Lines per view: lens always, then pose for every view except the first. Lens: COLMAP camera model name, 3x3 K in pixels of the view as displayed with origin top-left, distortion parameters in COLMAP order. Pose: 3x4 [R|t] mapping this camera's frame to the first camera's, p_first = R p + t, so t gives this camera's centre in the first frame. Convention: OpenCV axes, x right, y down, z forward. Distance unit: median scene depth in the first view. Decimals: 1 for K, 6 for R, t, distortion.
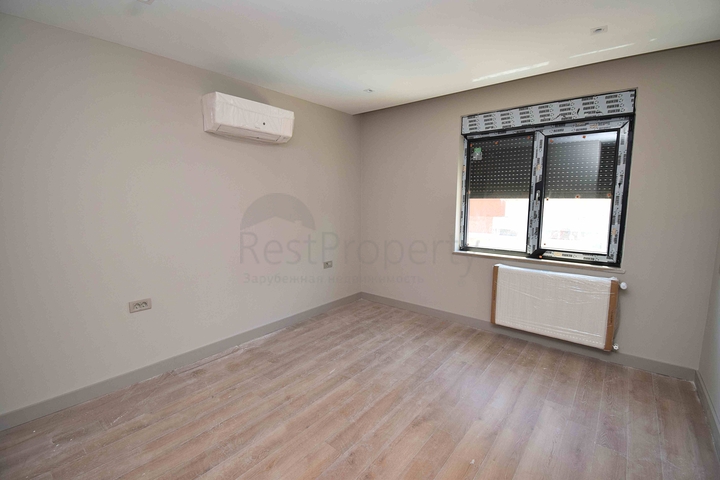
lens RADIAL K [[327.8, 0, 369.2], [0, 327.8, 240.4], [0, 0, 1]] dist [-0.002957, -0.000505]
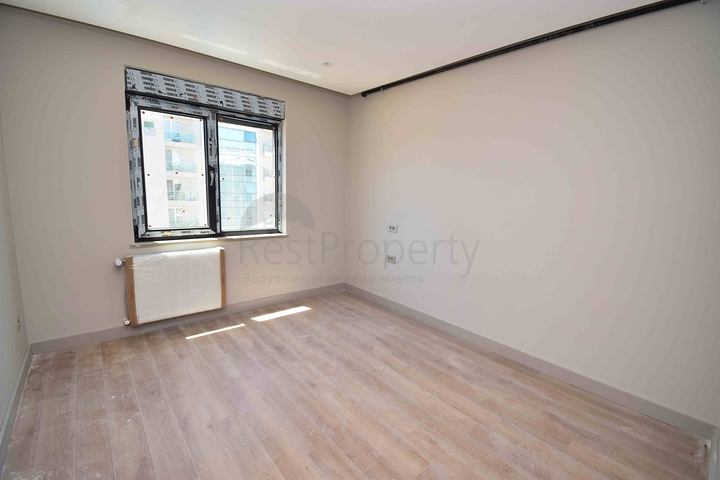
lens RADIAL K [[327.8, 0, 369.2], [0, 327.8, 240.4], [0, 0, 1]] dist [-0.002957, -0.000505]
pose [[0.181227, -0.151412, 0.971716, -0.326327], [0.079006, 0.987125, 0.139078, -0.033339], [-0.980263, 0.051567, 0.190856, 0.259297]]
